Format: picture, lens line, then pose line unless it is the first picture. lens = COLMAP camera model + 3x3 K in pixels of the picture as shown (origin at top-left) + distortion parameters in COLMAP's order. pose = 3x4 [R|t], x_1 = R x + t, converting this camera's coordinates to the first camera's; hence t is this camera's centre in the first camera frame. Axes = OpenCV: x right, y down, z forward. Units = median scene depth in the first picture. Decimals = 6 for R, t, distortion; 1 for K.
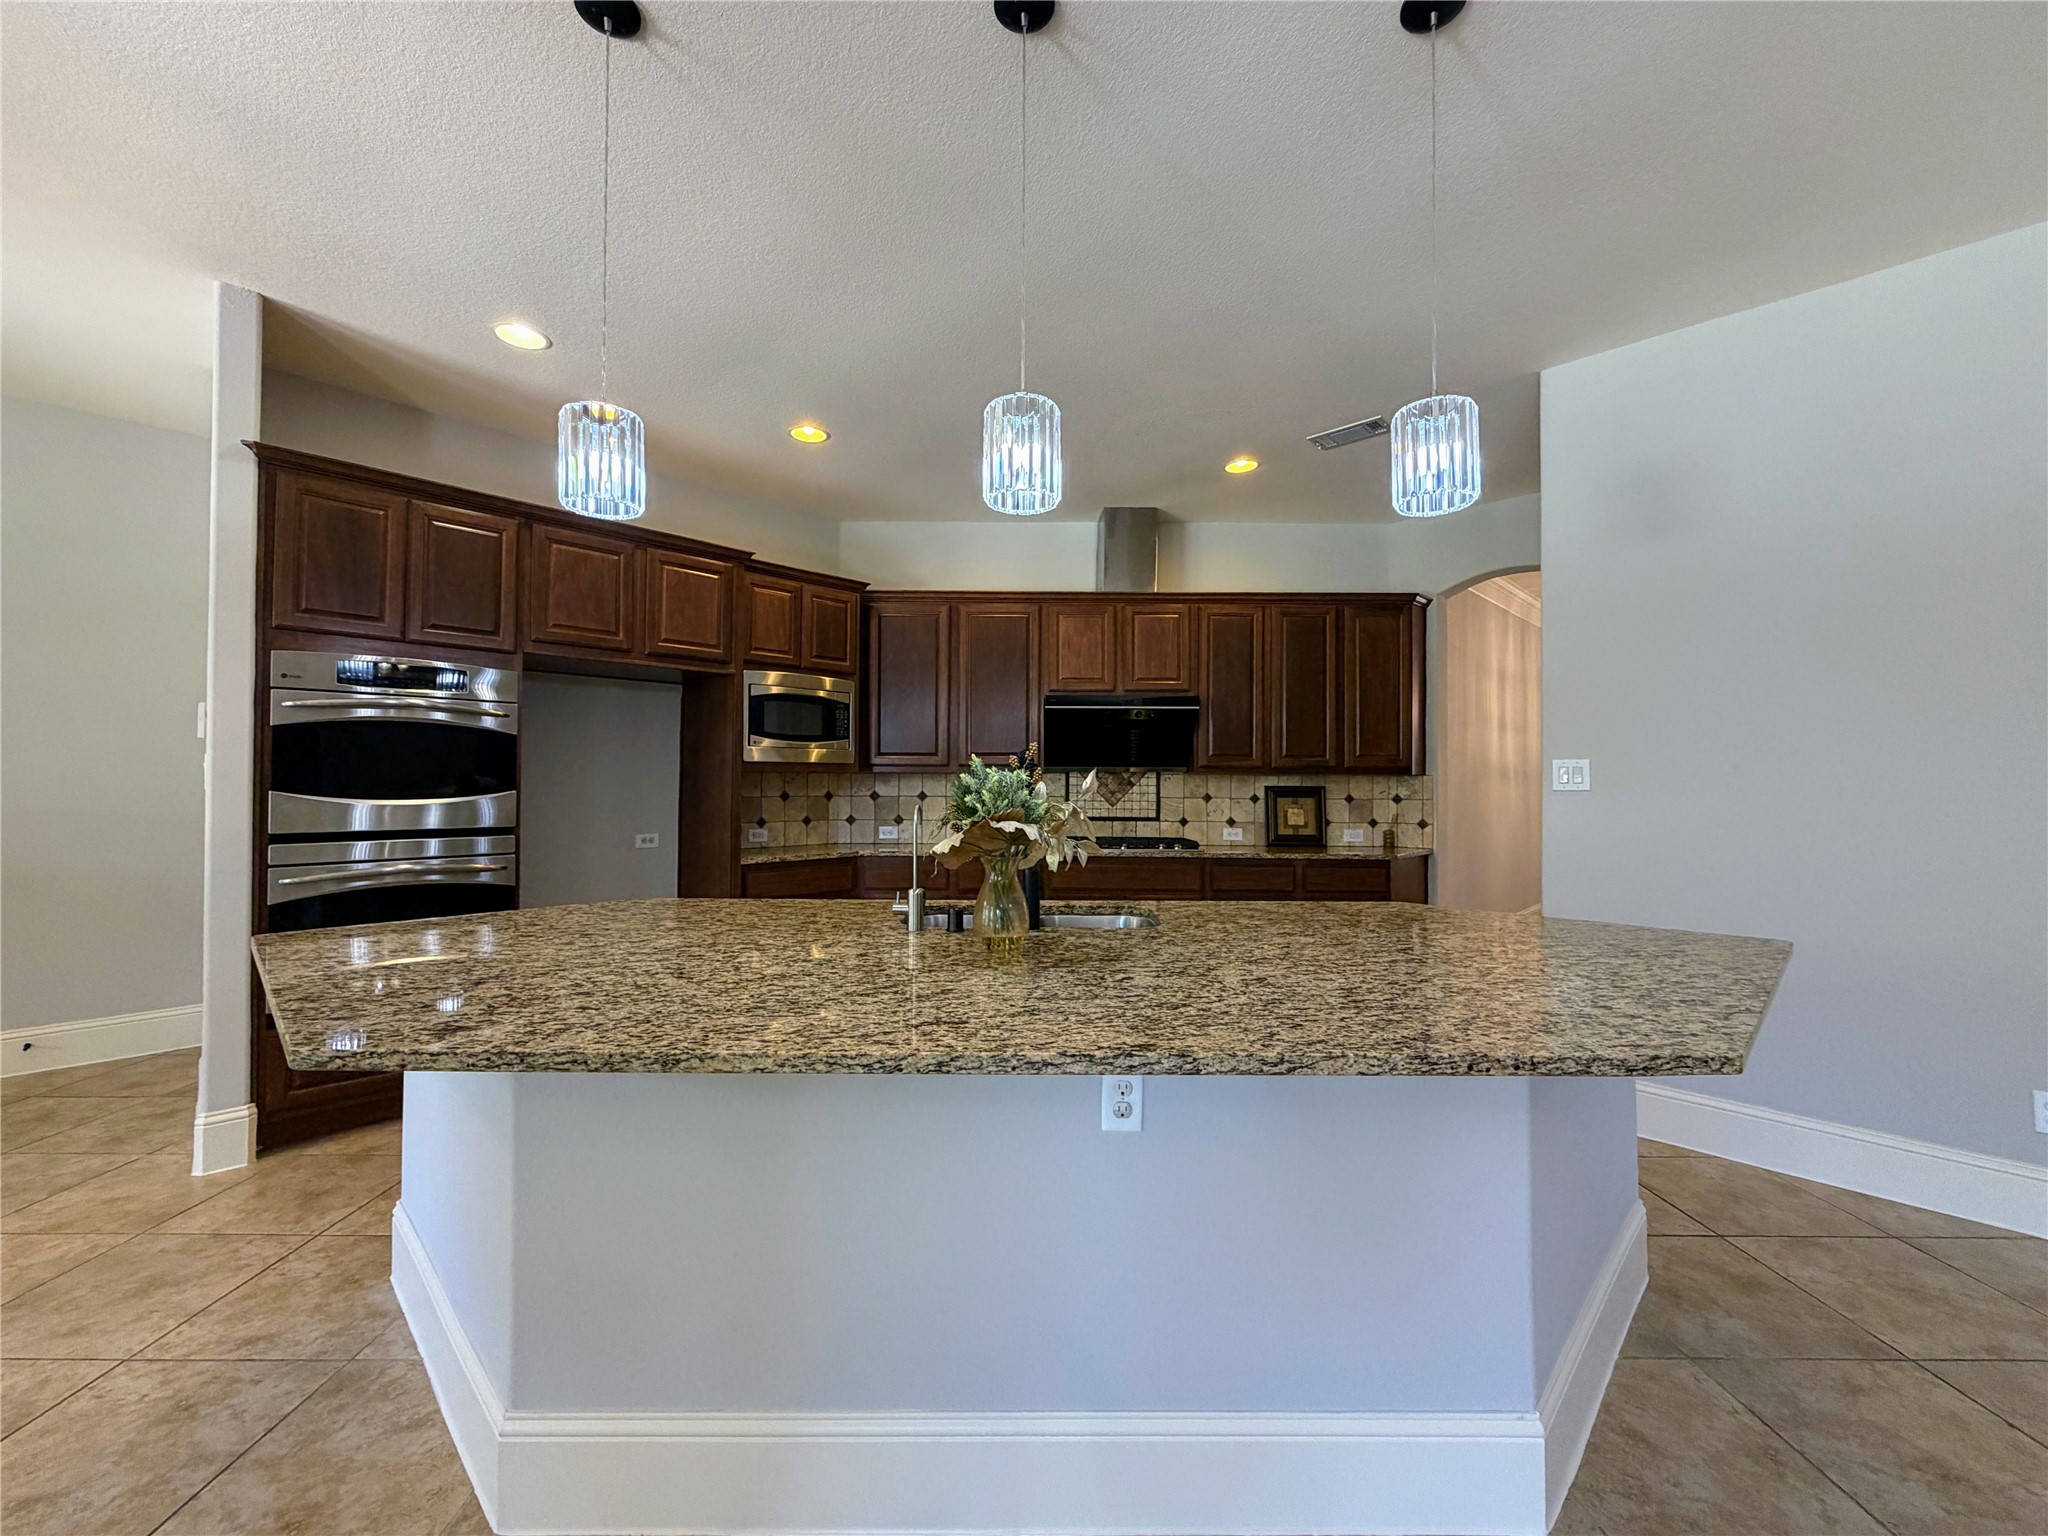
lens RADIAL K [[819.6, 0, 1026.0], [0, 819.6, 780.2], [0, 0, 1]] dist [0.000372, -0.000175]
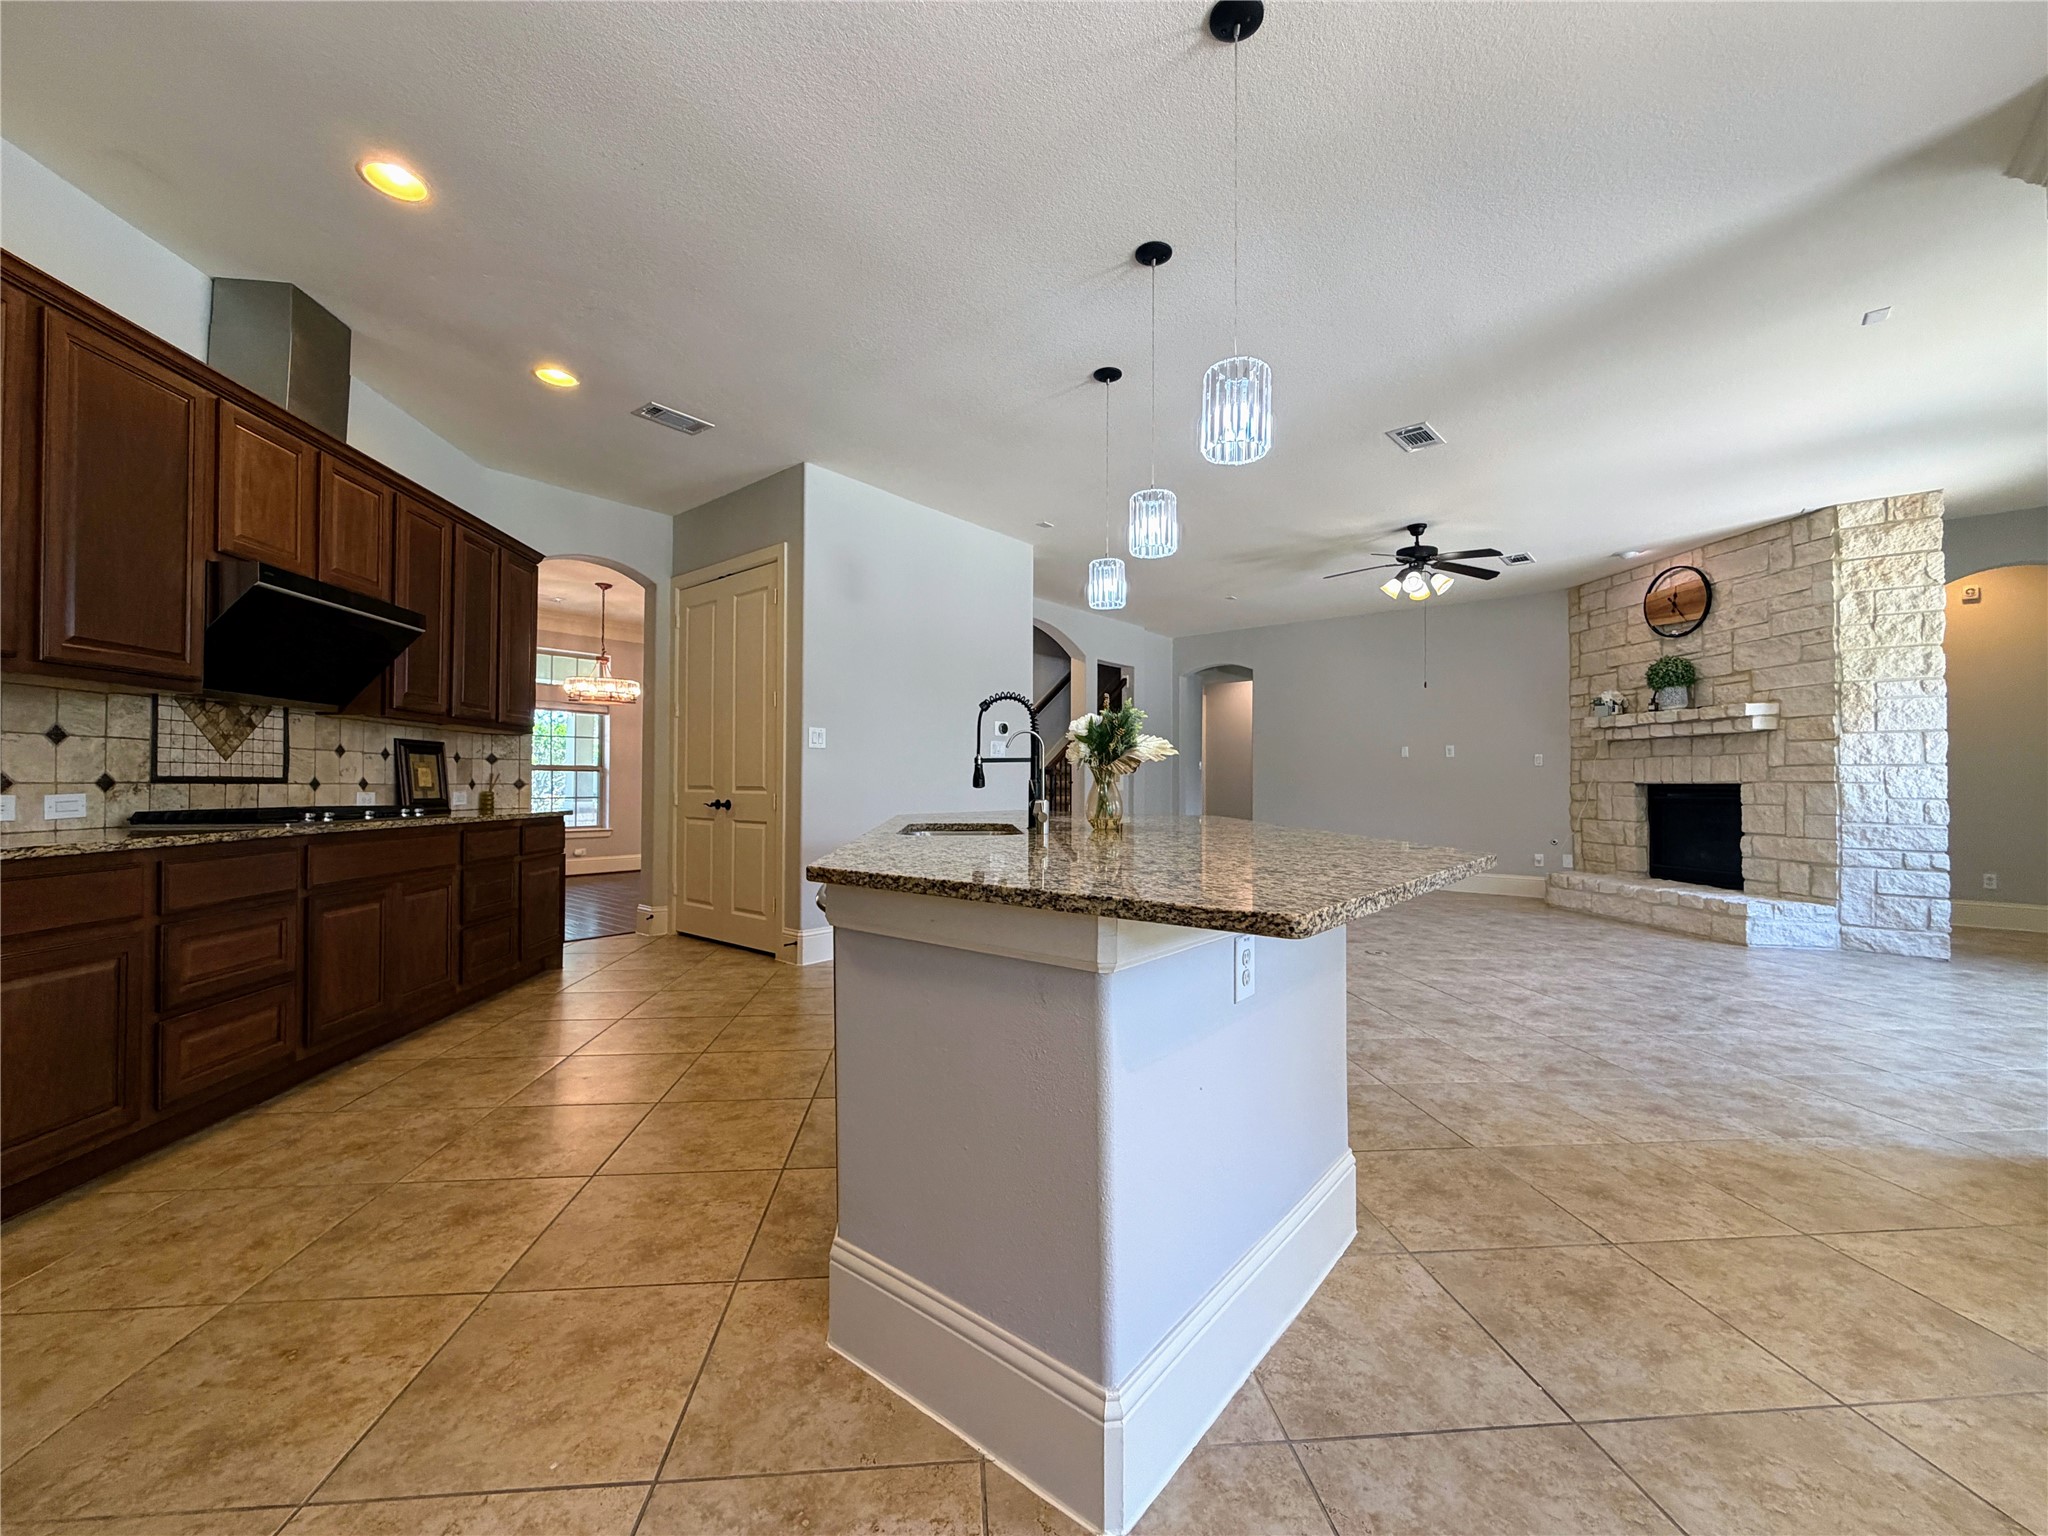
lens RADIAL K [[819.6, 0, 1003.4], [0, 819.6, 781.7], [0, 0, 1]] dist [0.000372, -0.000175]
pose [[-0.066422, -0.004230, 0.997783, -0.558243], [-0.008959, 0.999953, 0.003642, 0.042153], [-0.997751, -0.008697, -0.066457, 0.475645]]
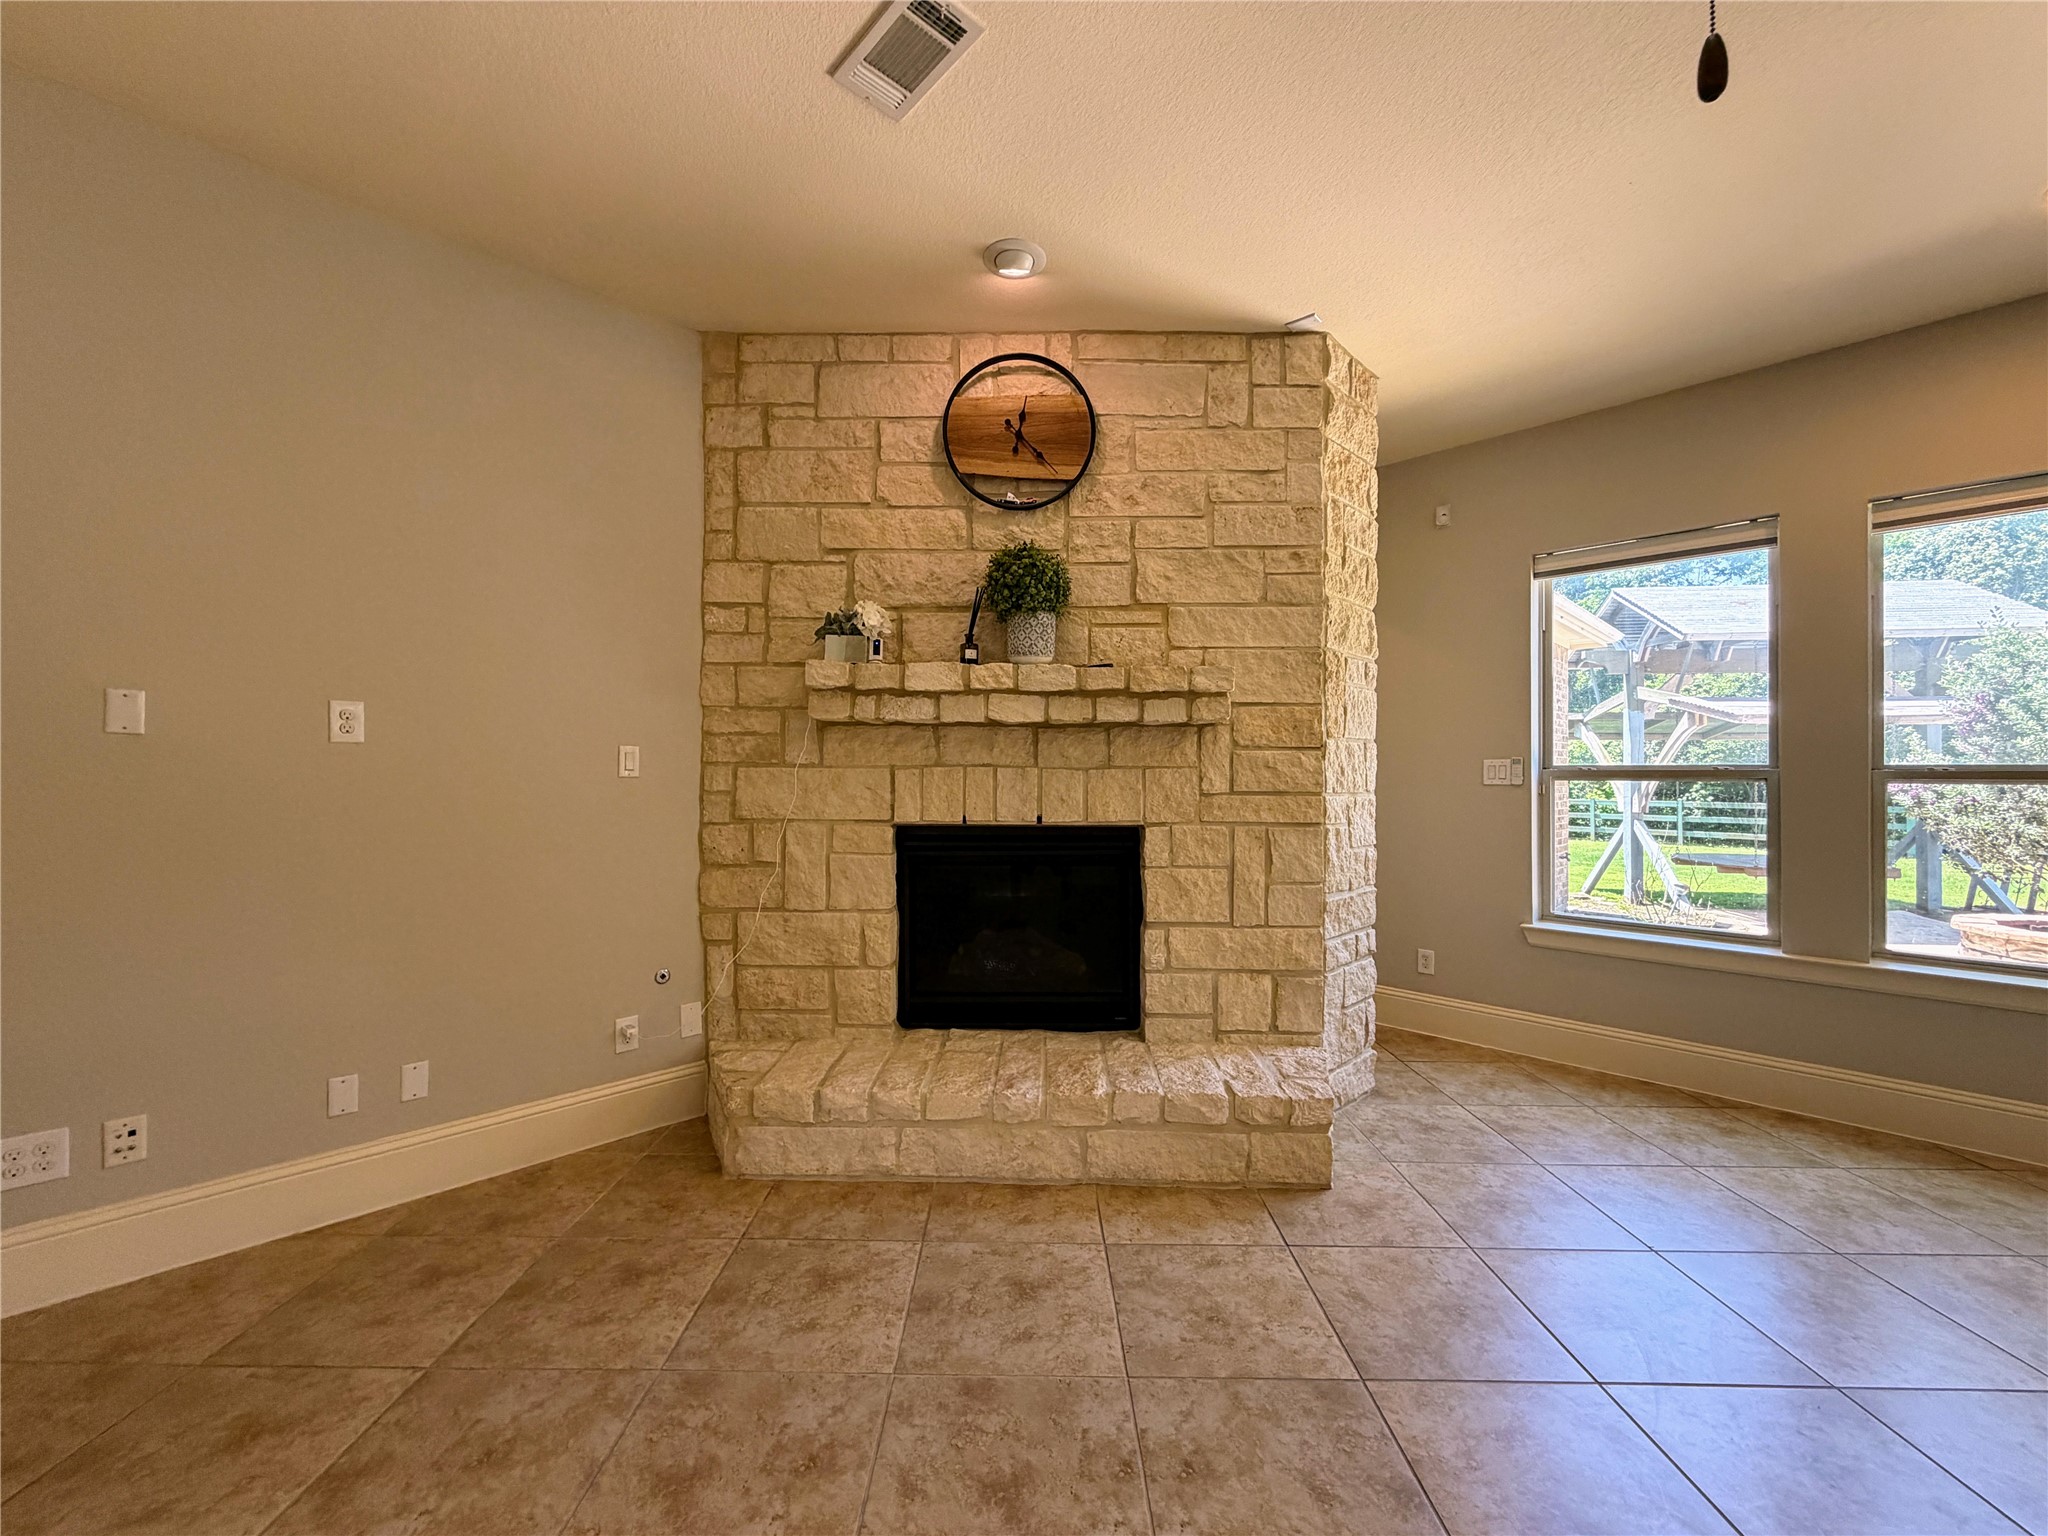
lens RADIAL K [[819.6, 0, 1017.5], [0, 819.6, 770.0], [0, 0, 1]] dist [0.000372, -0.000175]
pose [[-0.999808, -0.011971, 0.015485, 0.641490], [-0.012162, 0.999851, -0.012263, 0.007265], [-0.015336, -0.012449, -0.999805, -0.069285]]
